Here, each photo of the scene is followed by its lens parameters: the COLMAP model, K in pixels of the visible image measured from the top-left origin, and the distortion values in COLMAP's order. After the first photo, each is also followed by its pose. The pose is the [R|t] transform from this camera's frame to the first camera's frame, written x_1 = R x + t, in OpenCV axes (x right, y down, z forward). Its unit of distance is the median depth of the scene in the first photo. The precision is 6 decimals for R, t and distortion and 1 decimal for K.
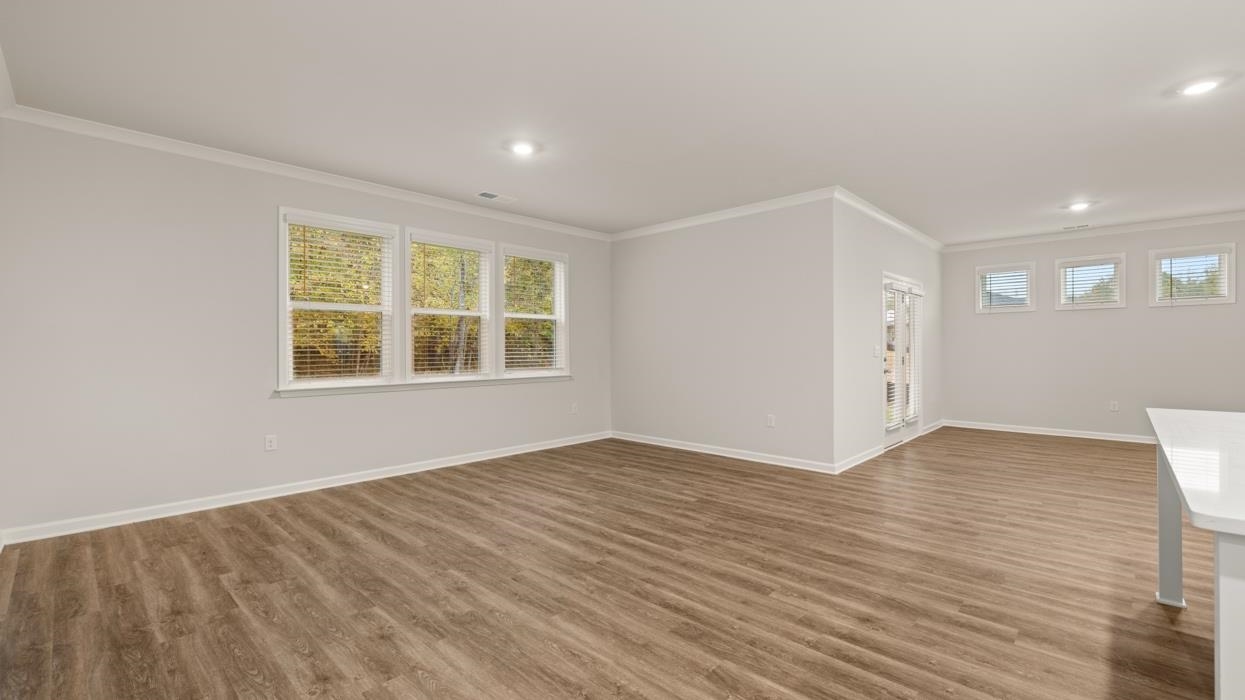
lens RADIAL K [[520.8, 0, 622.5], [0, 520.8, 350.0], [0, 0, 1]] dist [-0.000877, -0.000022]
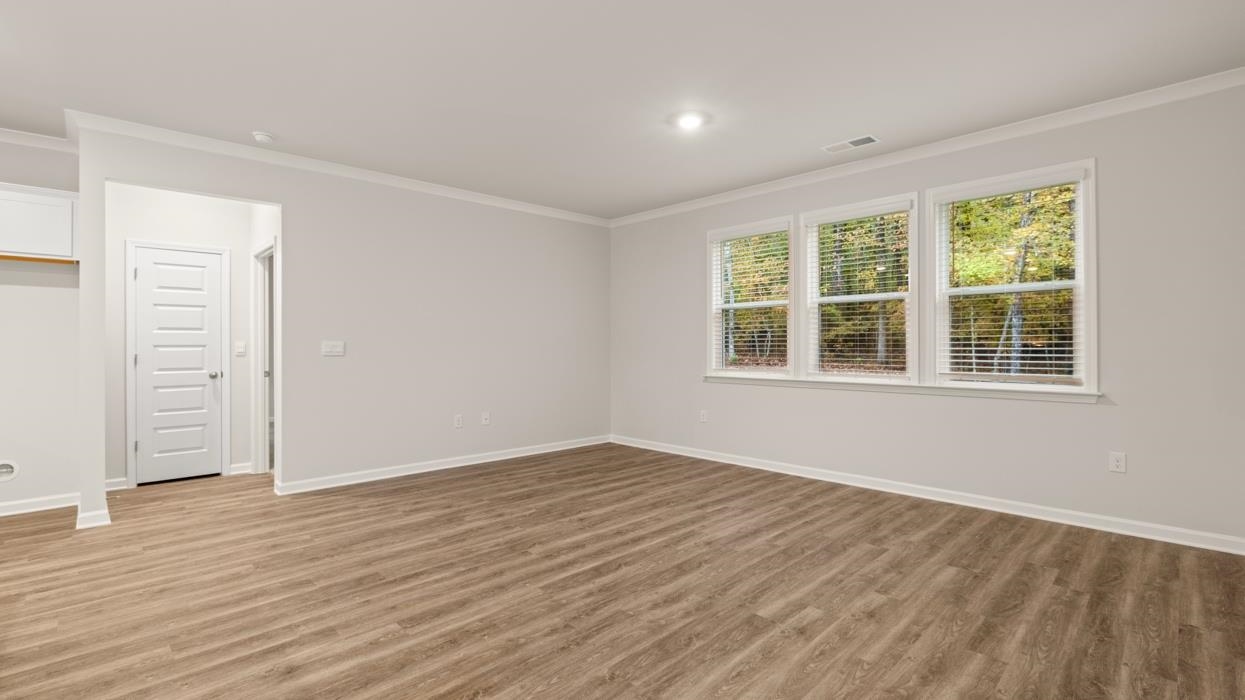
lens RADIAL K [[552.3, 0, 622.5], [0, 552.3, 350.0], [0, 0, 1]] dist [-0.000830, -0.000038]
pose [[-0.042965, 0.010603, -0.999020, 0.994476], [0.003440, 0.999939, 0.010464, -0.007856], [0.999071, -0.002987, -0.042999, 1.176255]]
